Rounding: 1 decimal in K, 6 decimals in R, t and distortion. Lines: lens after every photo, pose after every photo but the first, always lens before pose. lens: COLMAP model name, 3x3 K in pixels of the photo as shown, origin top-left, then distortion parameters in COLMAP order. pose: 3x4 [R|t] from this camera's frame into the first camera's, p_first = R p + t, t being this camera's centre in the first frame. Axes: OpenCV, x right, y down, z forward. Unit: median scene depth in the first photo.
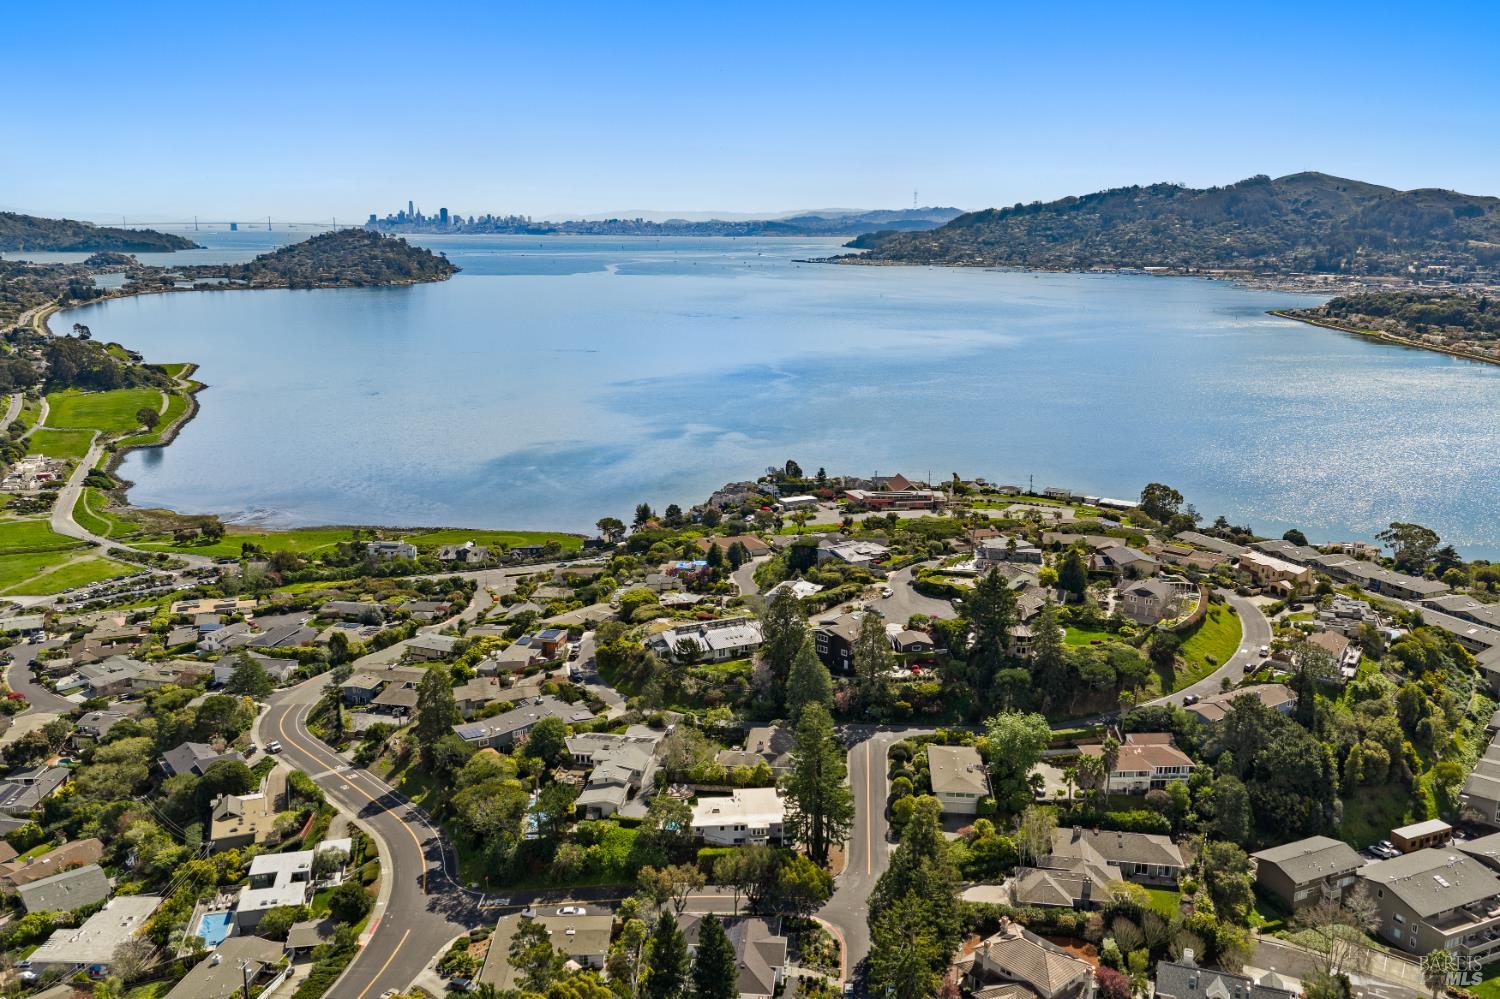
lens RADIAL K [[1231.1, 0, 751.4], [0, 1231.1, 500.0], [0, 0, 1]] dist [0.013781, -0.017556]
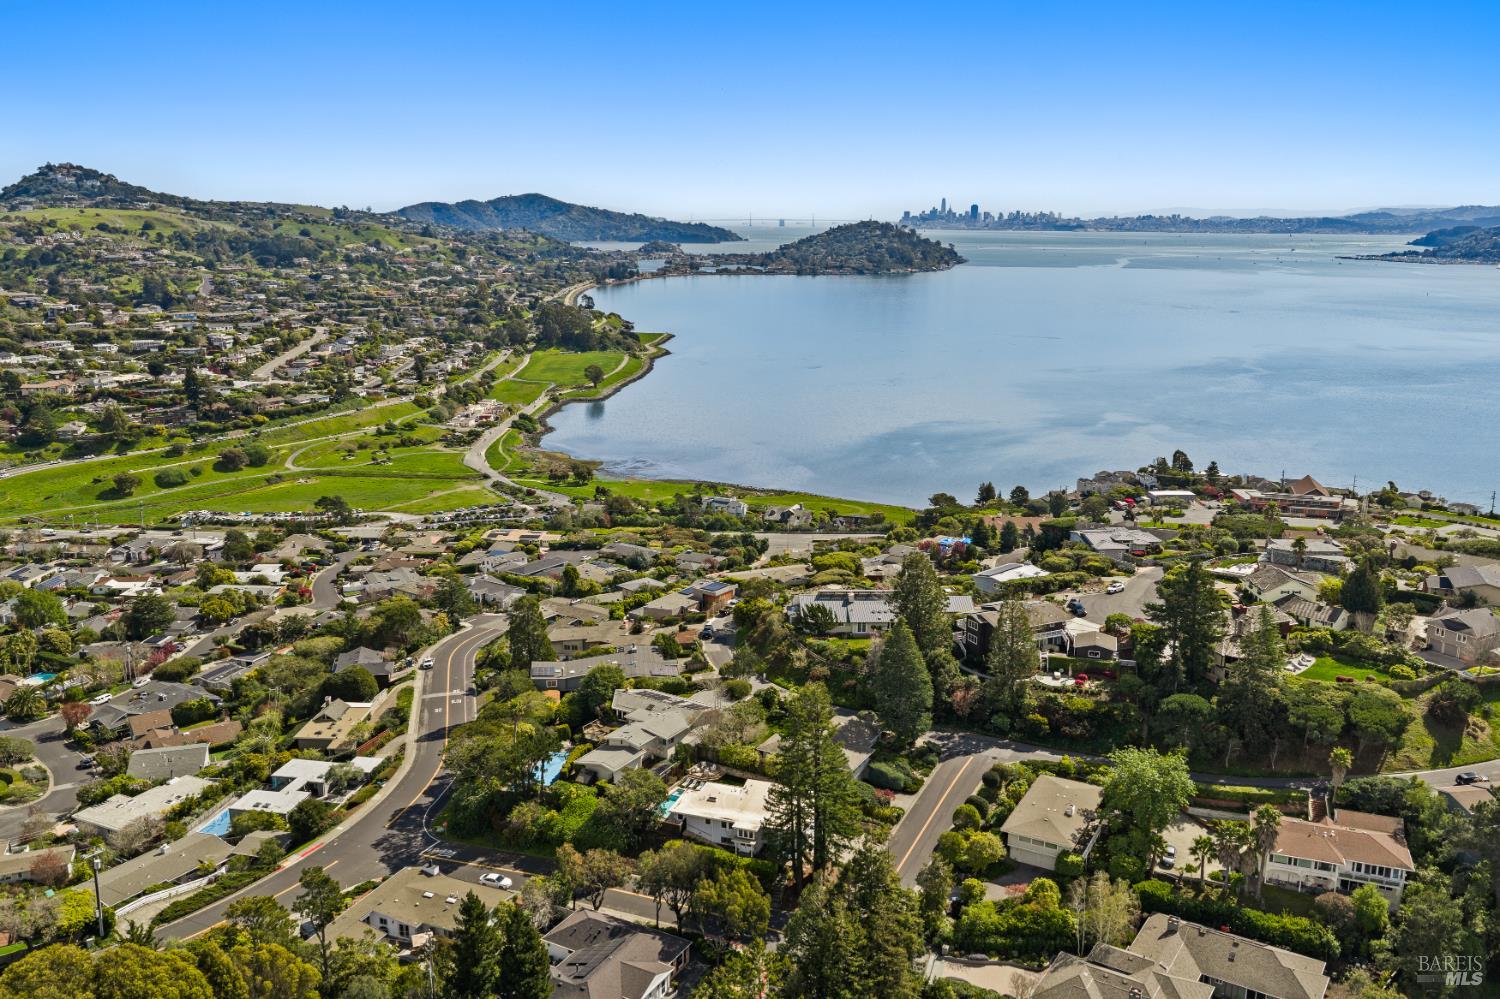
lens RADIAL K [[1231.1, 0, 751.1], [0, 1231.1, 500.0], [0, 0, 1]] dist [0.013781, -0.017556]
pose [[0.916147, 0.091361, -0.390292, 0.069999], [-0.090282, 0.995692, 0.021153, 0.008011], [0.390543, 0.015857, 0.920448, 0.059352]]
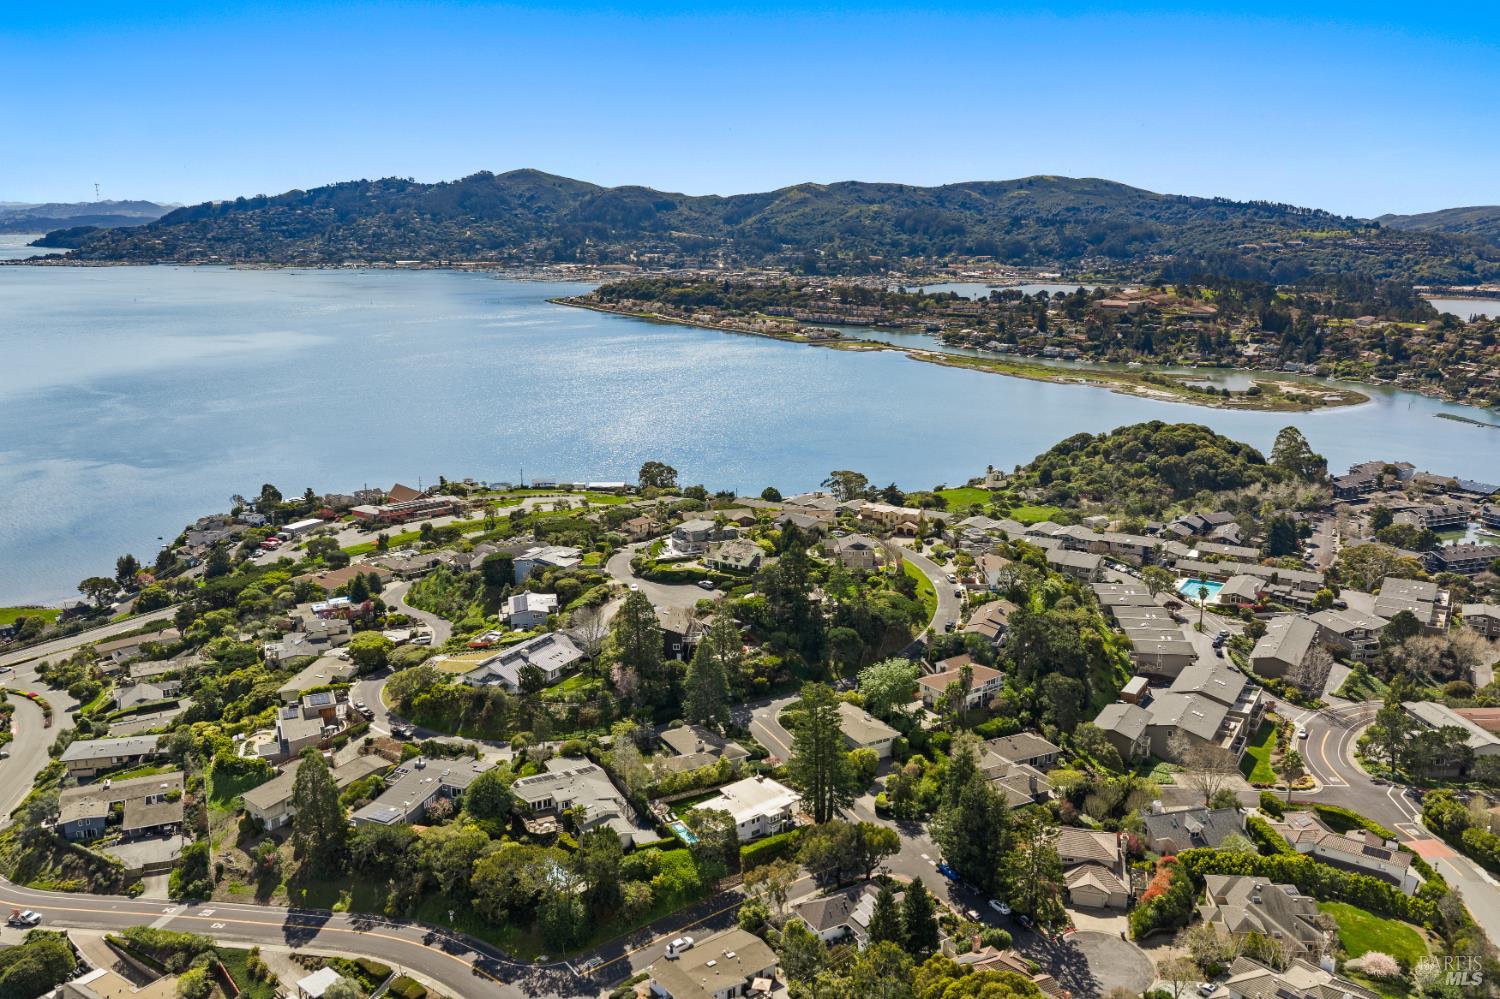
lens RADIAL K [[1231.1, 0, 751.3], [0, 1231.1, 497.9], [0, 0, 1]] dist [0.013781, -0.017556]
pose [[0.823981, -0.131761, 0.551085, -0.126181], [0.130004, 0.990604, 0.042466, -0.010308], [-0.551502, 0.036652, 0.833368, 0.031291]]
